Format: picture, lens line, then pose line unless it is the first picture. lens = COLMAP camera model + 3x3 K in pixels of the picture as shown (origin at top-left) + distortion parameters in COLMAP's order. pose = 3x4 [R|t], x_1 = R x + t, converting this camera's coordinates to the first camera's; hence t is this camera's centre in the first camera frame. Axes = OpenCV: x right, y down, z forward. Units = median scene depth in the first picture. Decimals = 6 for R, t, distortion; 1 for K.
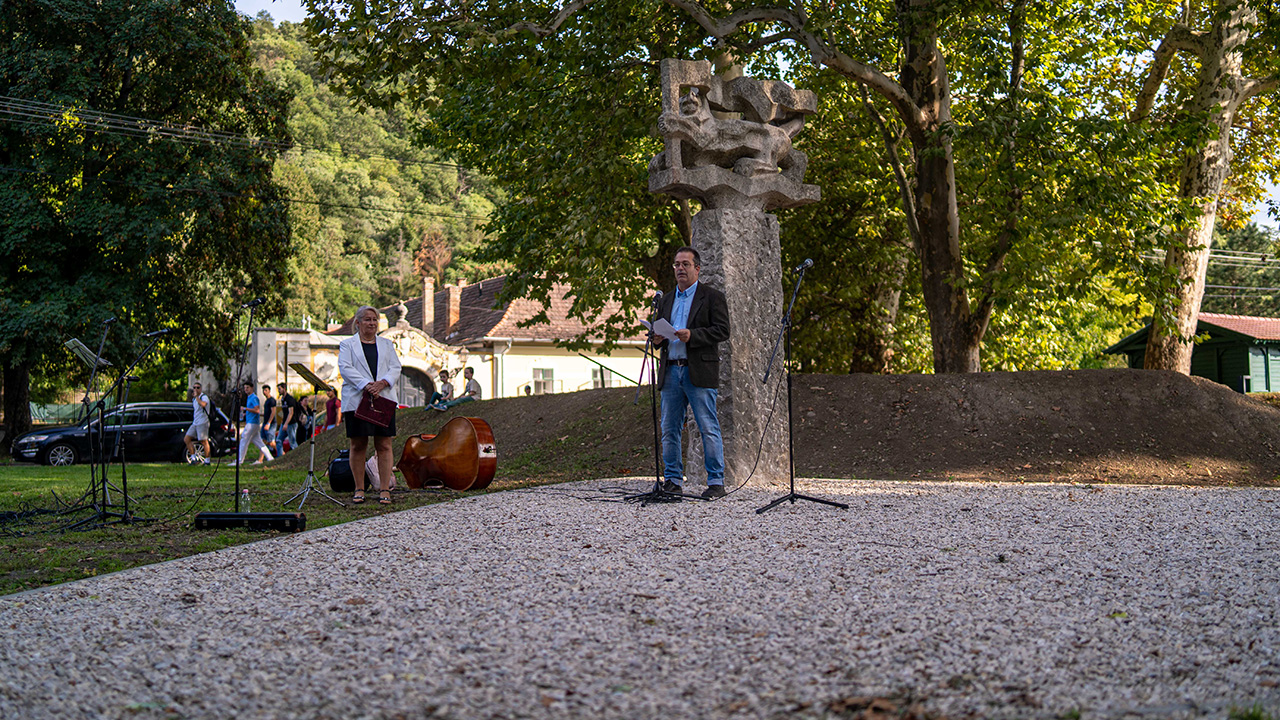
lens RADIAL K [[1247.4, 0, 638.5], [0, 1247.4, 362.3], [0, 0, 1]] dist [-0.009686, 0.000000]
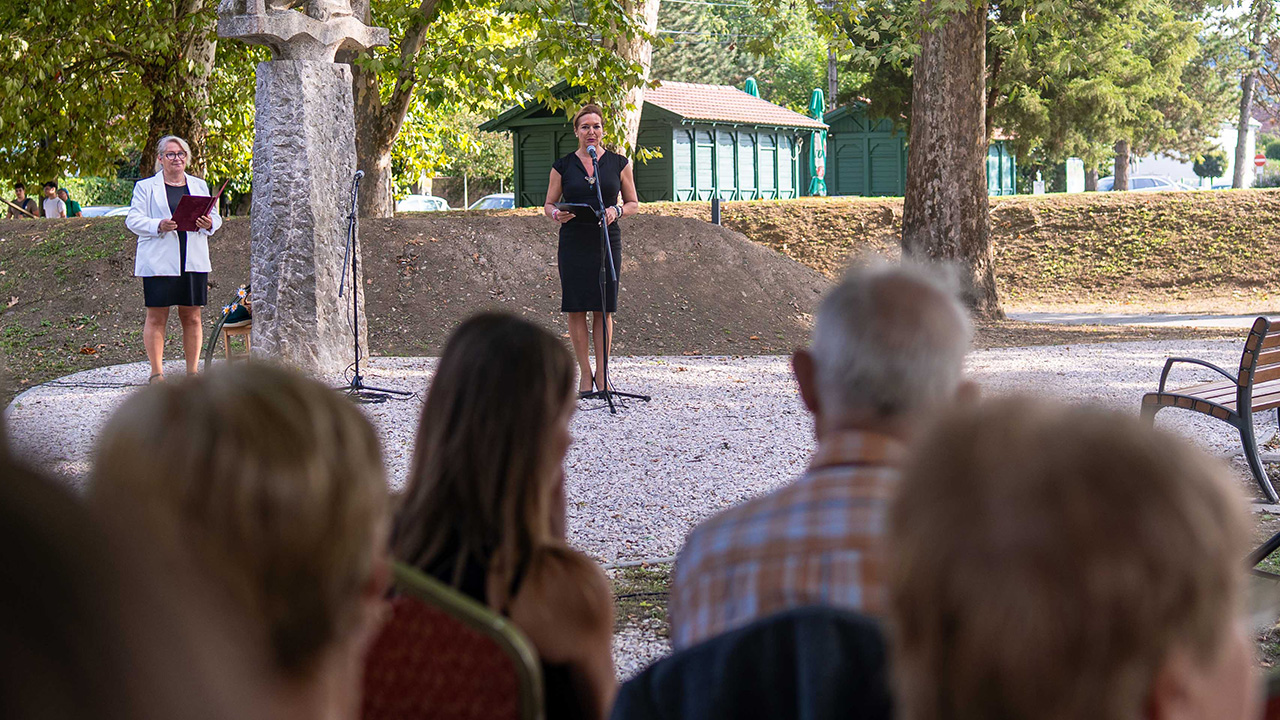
lens RADIAL K [[1973.4, 0, 640.4], [0, 1973.4, 359.8], [0, 0, 1]] dist [-0.030276, 0.000000]
pose [[0.899957, -0.024937, 0.435266, -0.316526], [-0.026932, 0.993276, 0.112592, -0.074108], [-0.435147, -0.113050, 0.893234, -0.353138]]
